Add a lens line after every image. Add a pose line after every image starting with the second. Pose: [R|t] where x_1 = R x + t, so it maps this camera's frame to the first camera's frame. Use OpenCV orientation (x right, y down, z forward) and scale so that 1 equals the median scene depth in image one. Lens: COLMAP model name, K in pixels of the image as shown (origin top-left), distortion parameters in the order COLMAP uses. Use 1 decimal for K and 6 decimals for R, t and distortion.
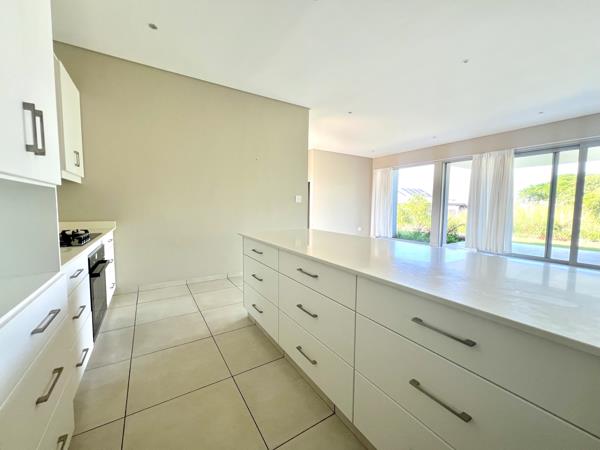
lens RADIAL K [[240.1, 0, 300.0], [0, 240.1, 225.0], [0, 0, 1]] dist [-0.000195, -0.000012]
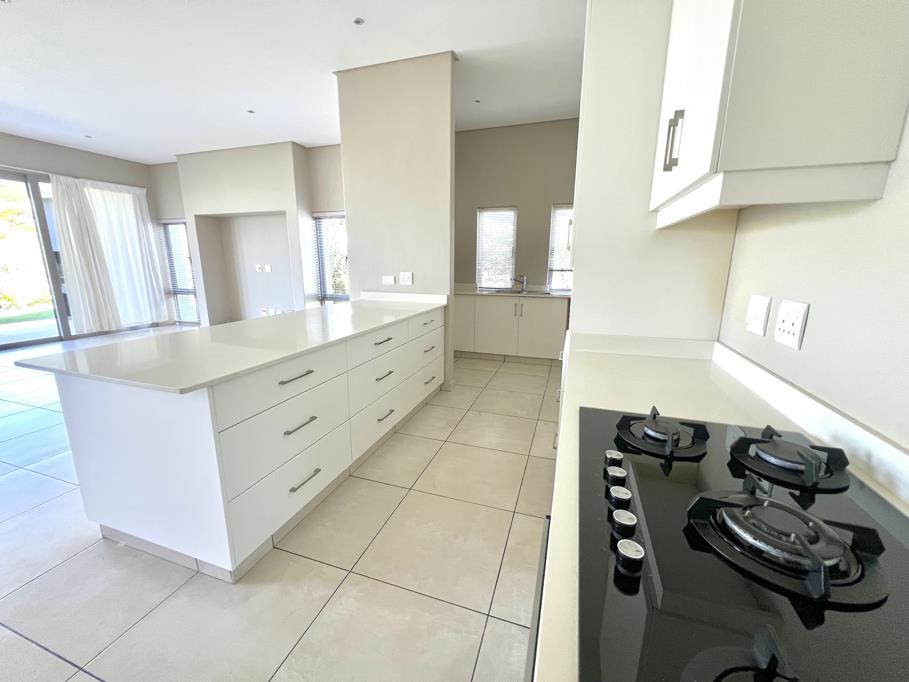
lens RADIAL K [[363.7, 0, 454.5], [0, 363.7, 341.0], [0, 0, 1]] dist [-0.000195, -0.000012]
pose [[-0.629140, -0.175654, 0.757184, -0.885303], [0.052940, 0.962186, 0.267199, -0.127369], [-0.775487, 0.208191, -0.596051, 1.099053]]
